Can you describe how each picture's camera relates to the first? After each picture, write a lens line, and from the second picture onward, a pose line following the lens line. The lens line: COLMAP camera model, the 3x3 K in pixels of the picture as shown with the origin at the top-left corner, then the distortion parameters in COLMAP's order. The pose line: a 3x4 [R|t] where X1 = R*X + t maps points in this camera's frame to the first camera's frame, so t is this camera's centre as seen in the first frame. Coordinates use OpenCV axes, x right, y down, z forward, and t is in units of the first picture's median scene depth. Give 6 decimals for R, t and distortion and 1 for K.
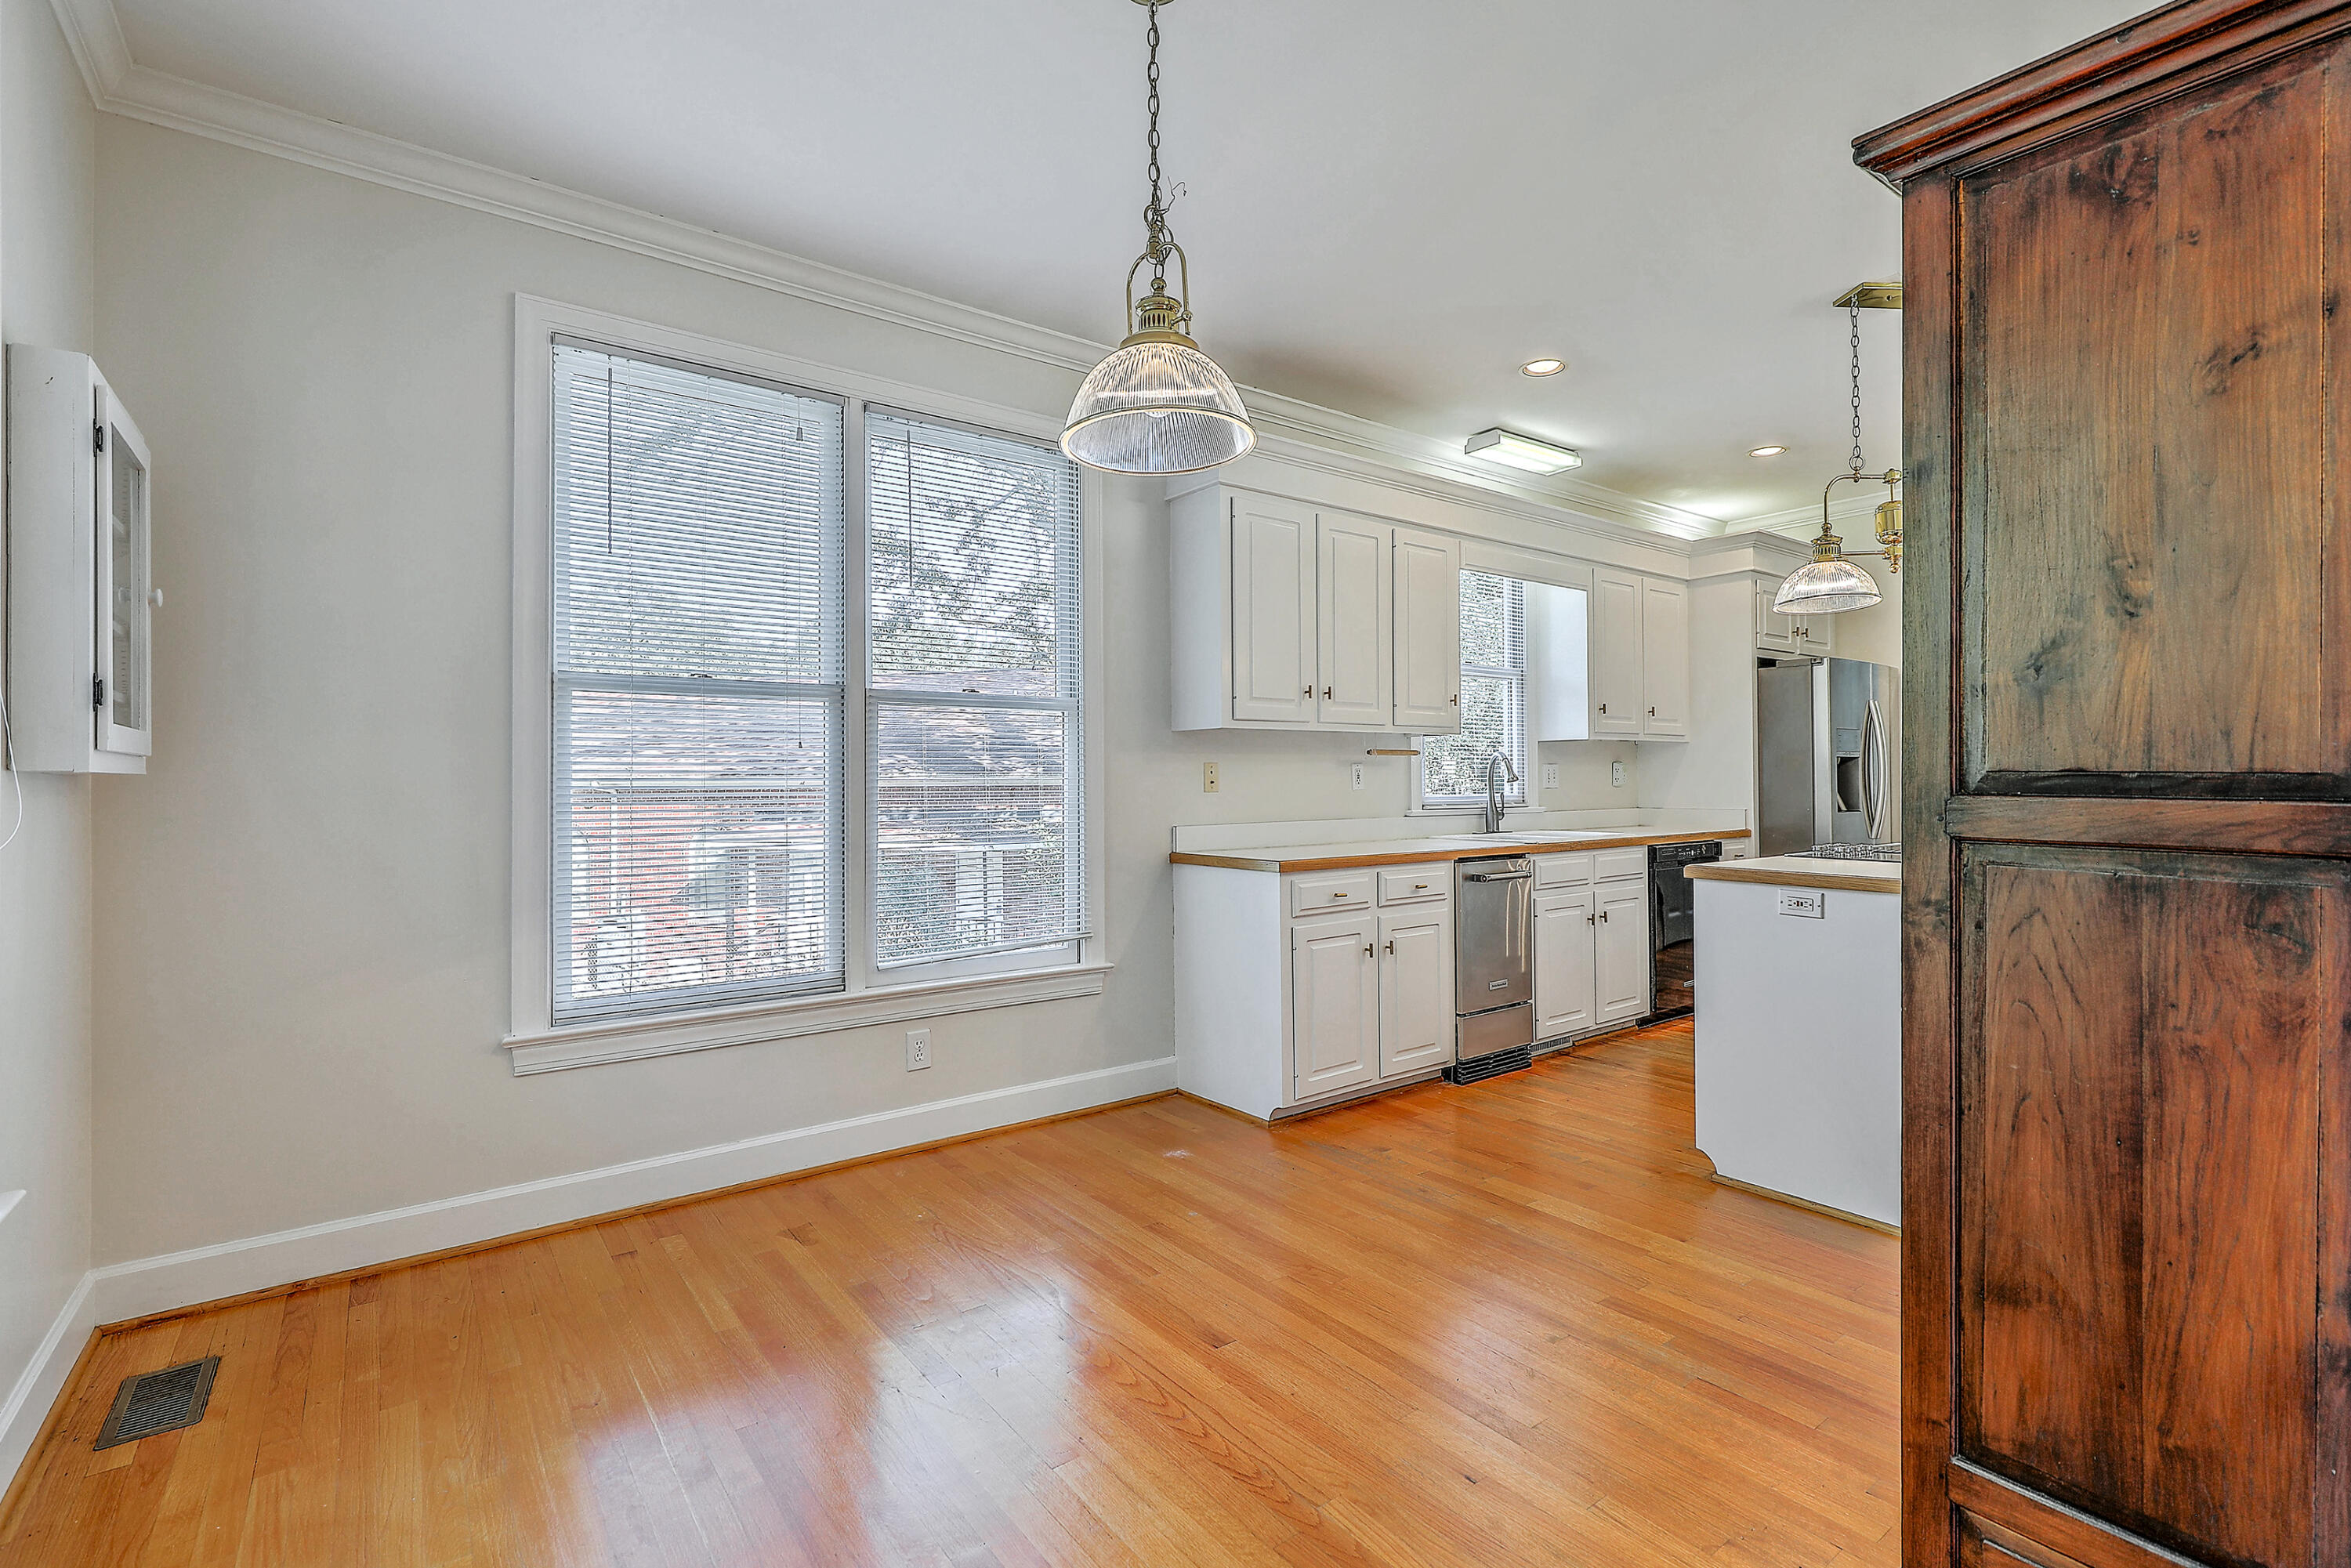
lens RADIAL K [[1095.5, 0, 1191.8], [0, 1095.5, 768.9], [0, 0, 1]] dist [0.004429, 0.000425]
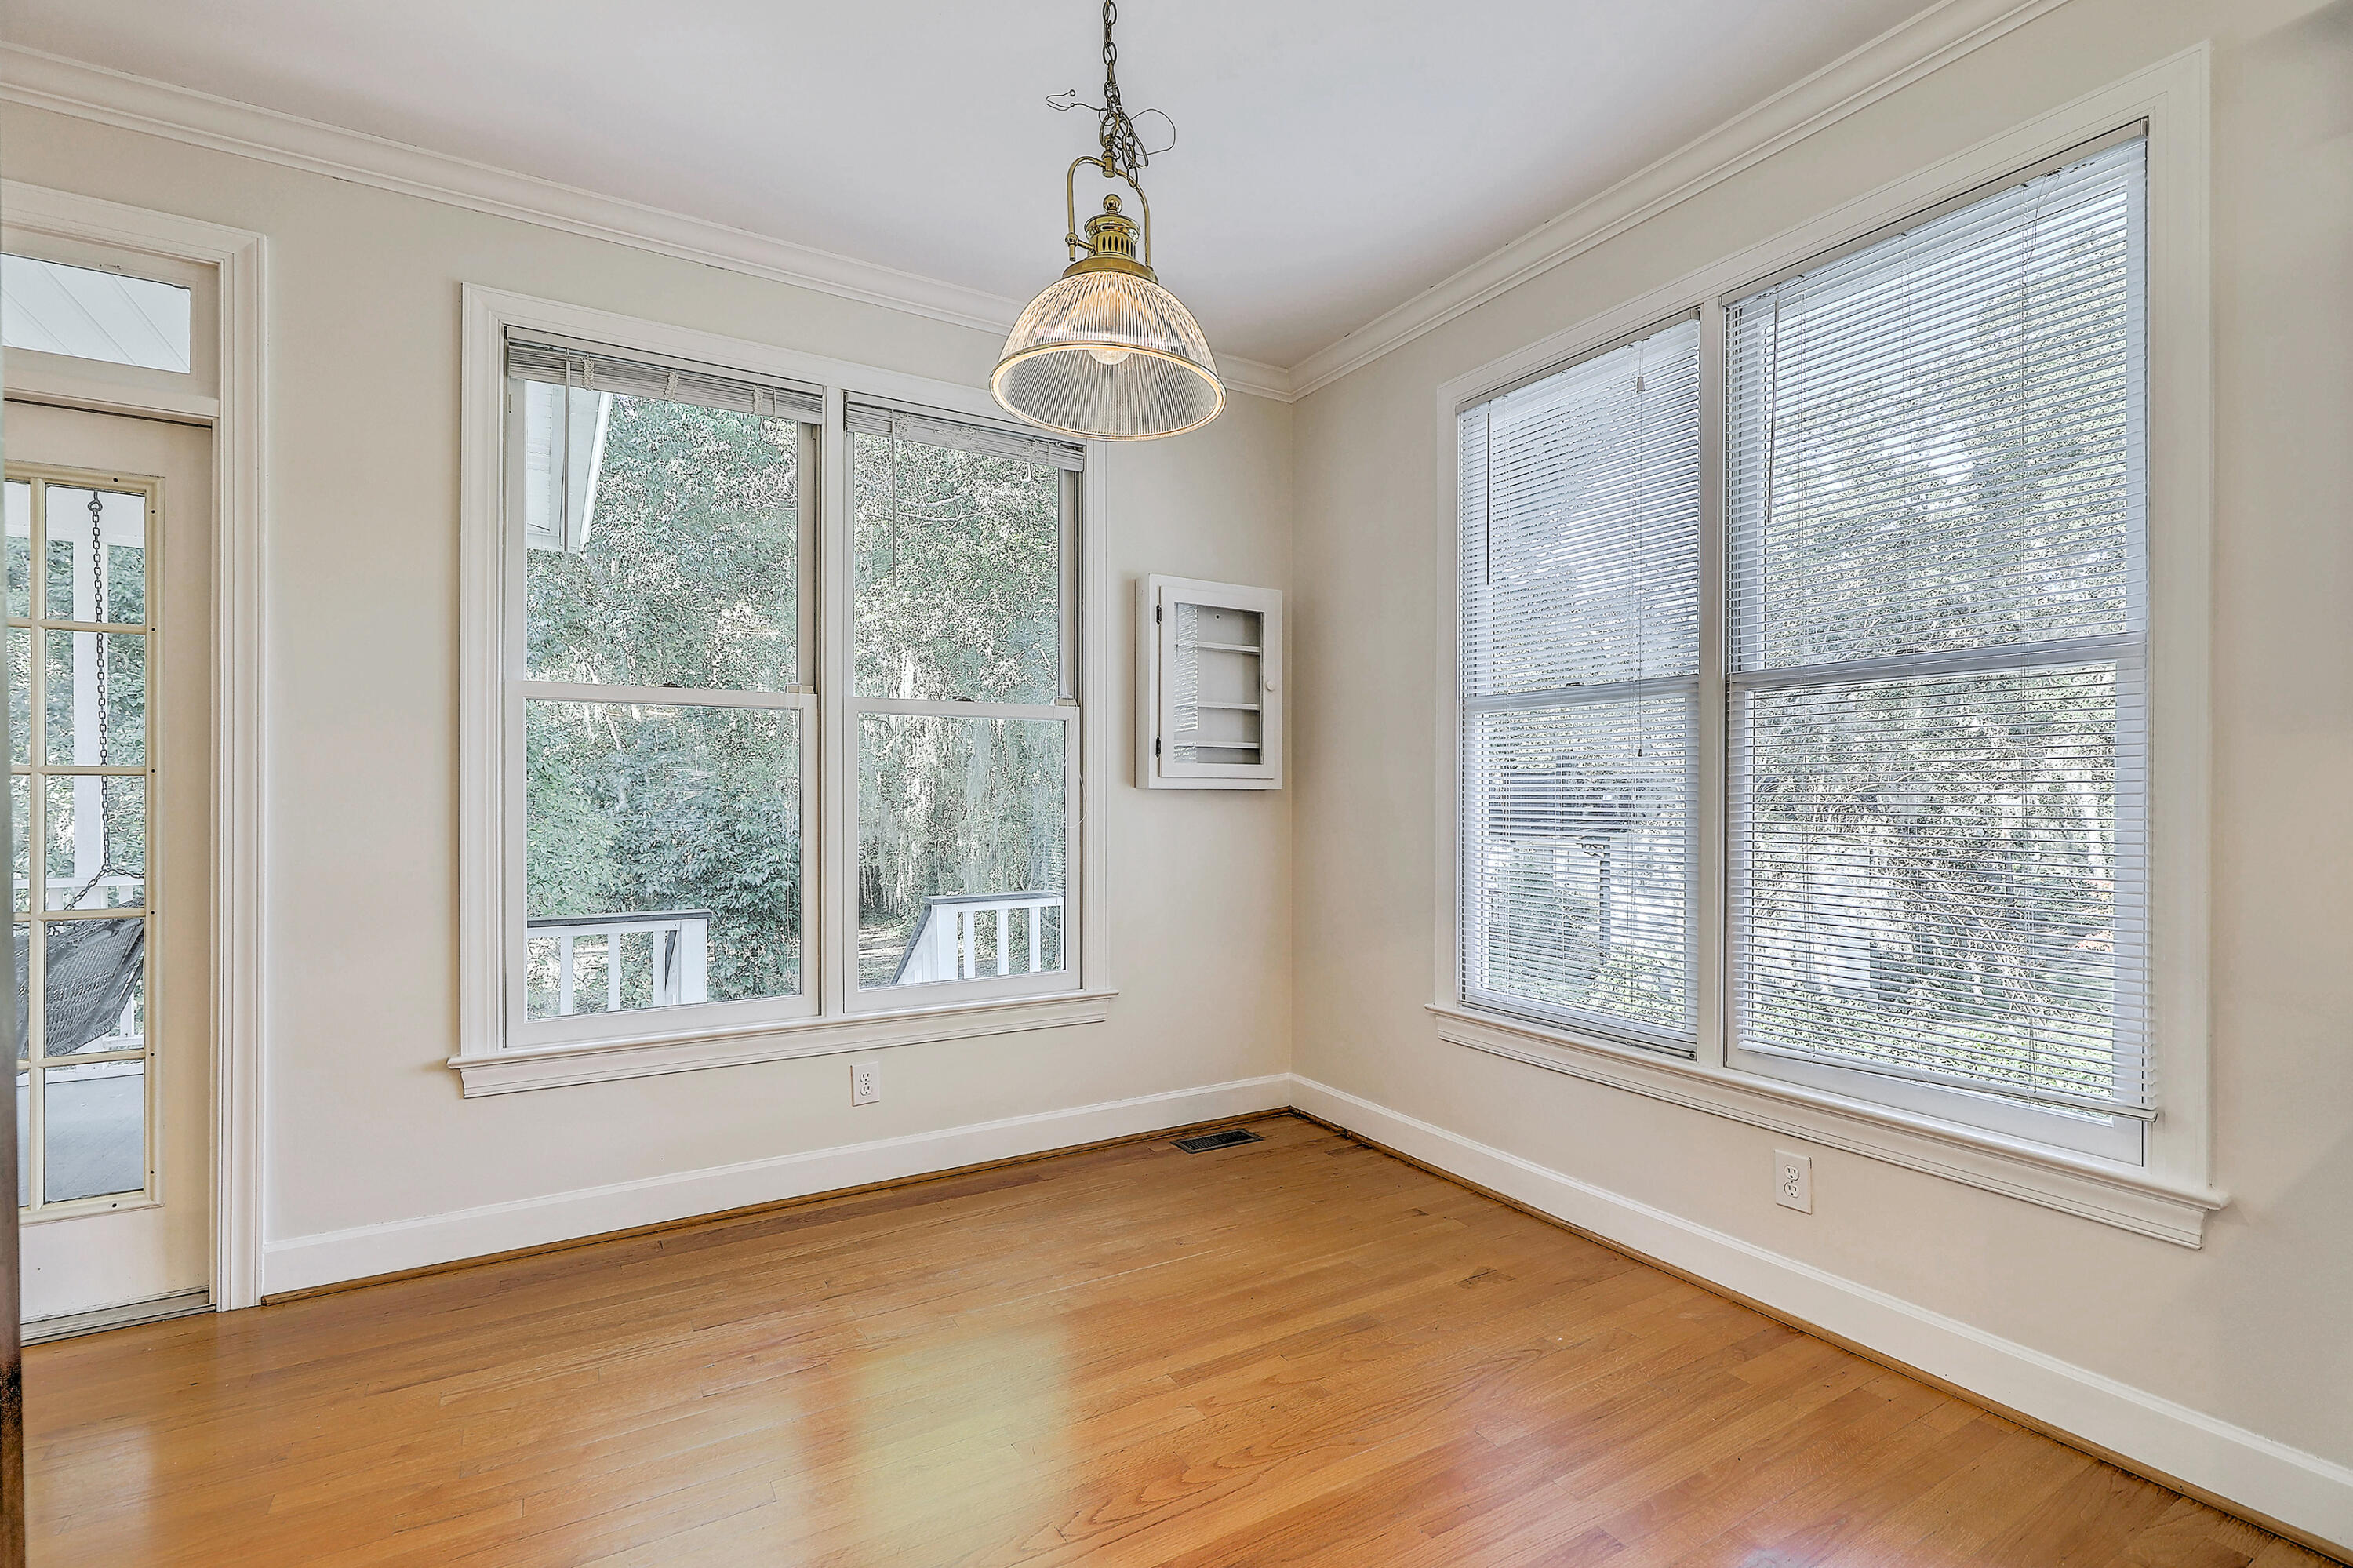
lens RADIAL K [[1068.9, 0, 1188.8], [0, 1068.9, 800.6], [0, 0, 1]] dist [-0.000538, -0.000227]
pose [[-0.118014, 0.010317, -0.992958, 0.368187], [0.010719, 0.999901, 0.009115, 0.002436], [0.992954, -0.009568, -0.118113, 0.547077]]
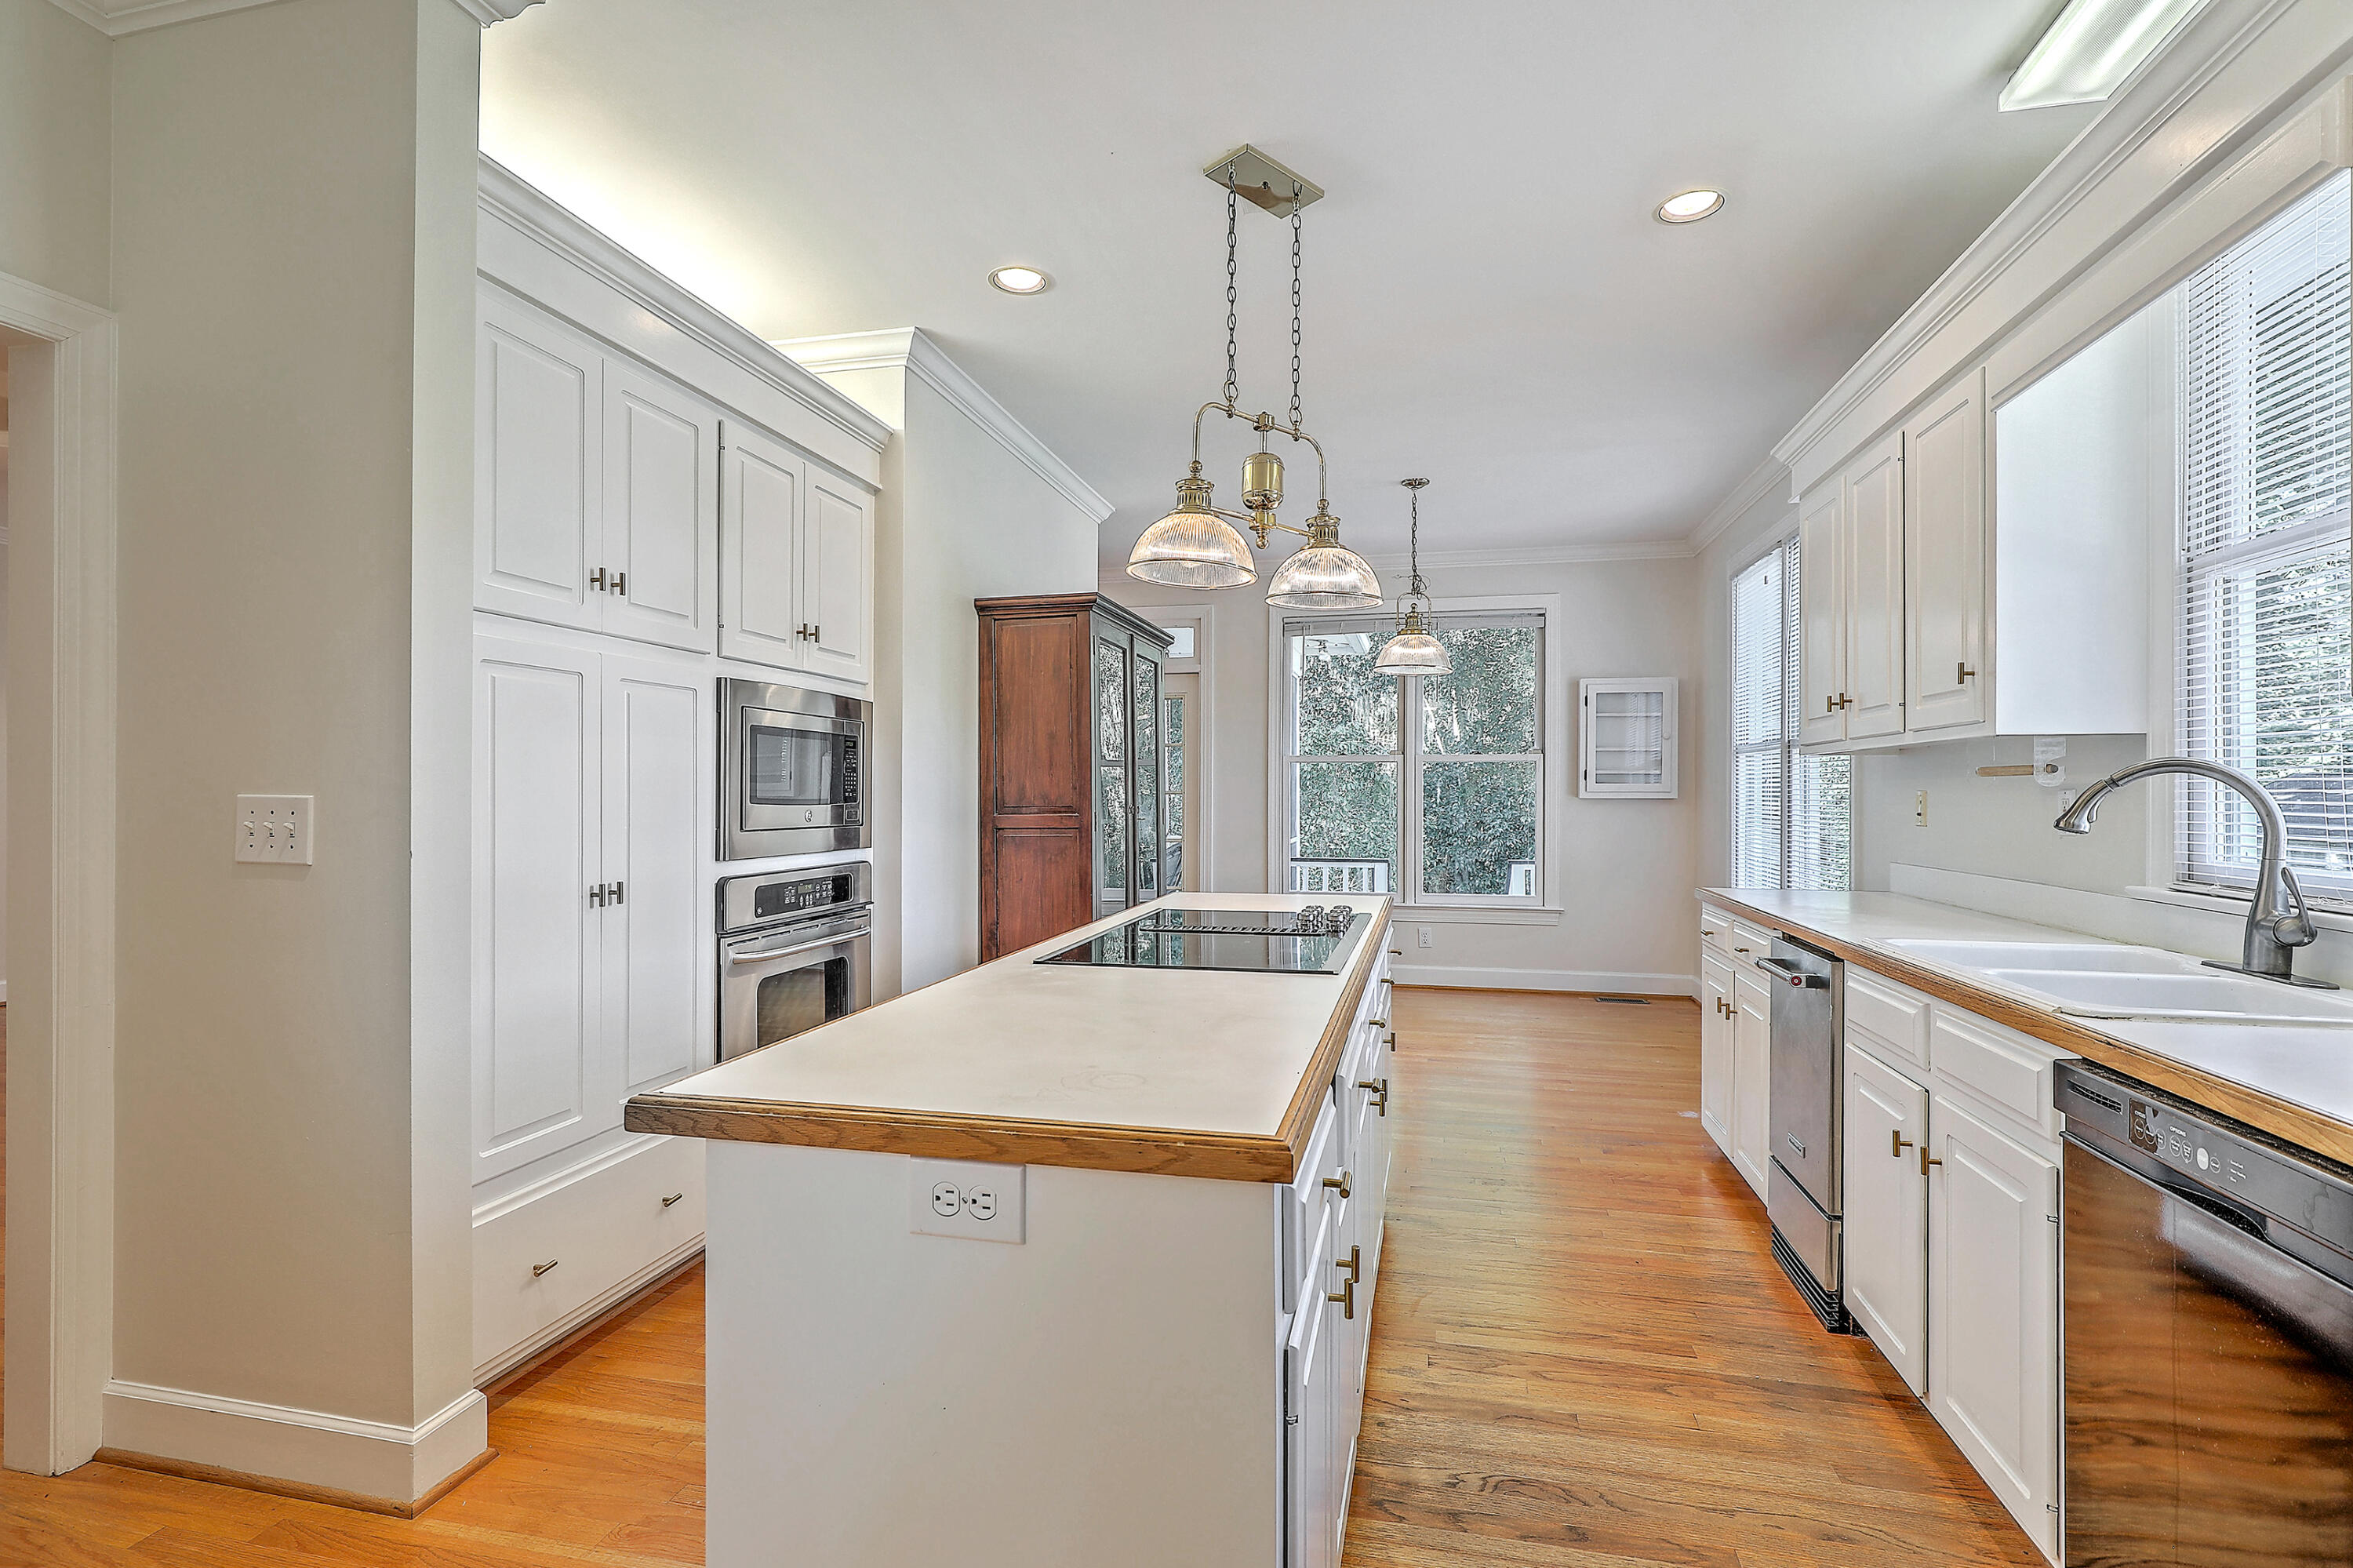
lens RADIAL K [[1068.9, 0, 1188.8], [0, 1068.9, 800.6], [0, 0, 1]] dist [-0.000538, -0.000227]
pose [[-0.775558, 0.011315, -0.631174, 0.900280], [0.012196, 0.999921, 0.002940, -0.006734], [0.631158, -0.005418, -0.775635, 1.211505]]
